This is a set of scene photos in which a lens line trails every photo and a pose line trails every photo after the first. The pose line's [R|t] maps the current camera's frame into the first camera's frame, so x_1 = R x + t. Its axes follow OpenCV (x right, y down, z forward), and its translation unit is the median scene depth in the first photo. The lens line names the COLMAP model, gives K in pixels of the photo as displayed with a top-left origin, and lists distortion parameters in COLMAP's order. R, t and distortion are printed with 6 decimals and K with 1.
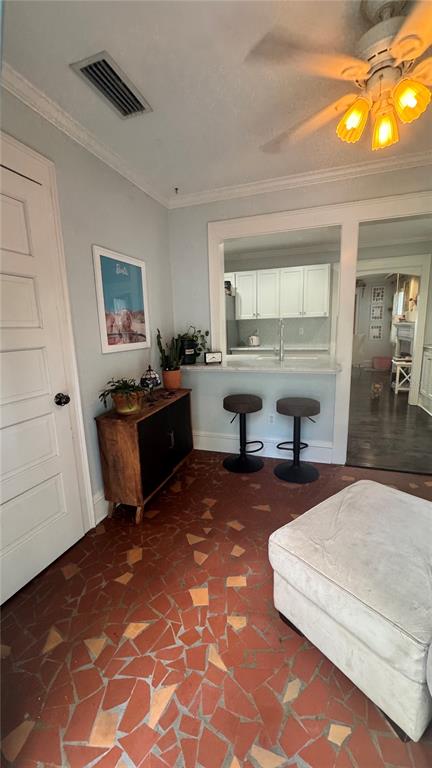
lens RADIAL K [[306.1, 0, 215.4], [0, 306.1, 382.9], [0, 0, 1]] dist [-0.000761, 0.000469]
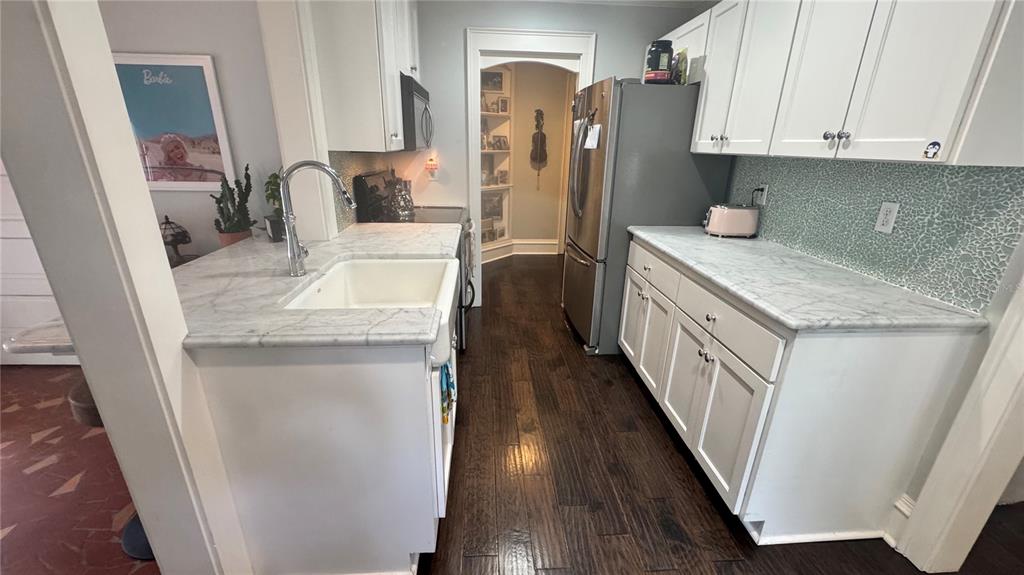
lens RADIAL K [[408.2, 0, 511.9], [0, 408.2, 284.4], [0, 0, 1]] dist [-0.000761, 0.000469]
pose [[0.388535, 0.344209, -0.854729, 0.564015], [-0.201510, 0.936894, 0.285698, -0.198215], [0.899130, 0.061233, 0.433377, 0.761876]]
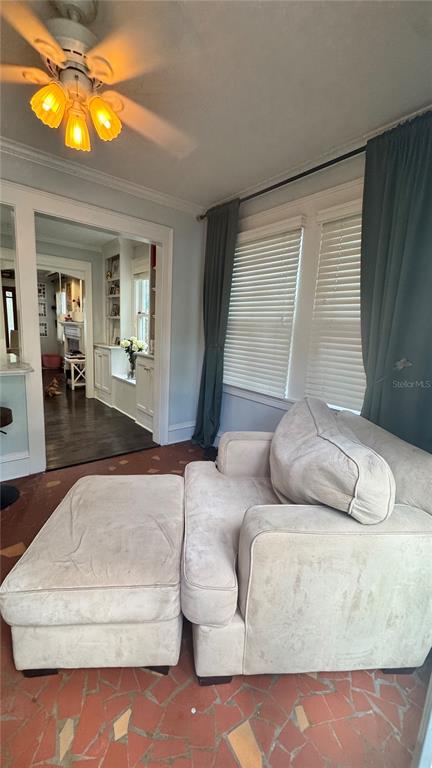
lens RADIAL K [[306.1, 0, 217.4], [0, 306.1, 383.1], [0, 0, 1]] dist [-0.000761, 0.000469]
pose [[0.532103, -0.096572, 0.841154, -0.063881], [0.089647, 0.994315, 0.057446, -0.006850], [-0.841920, 0.044840, 0.537736, 0.046566]]
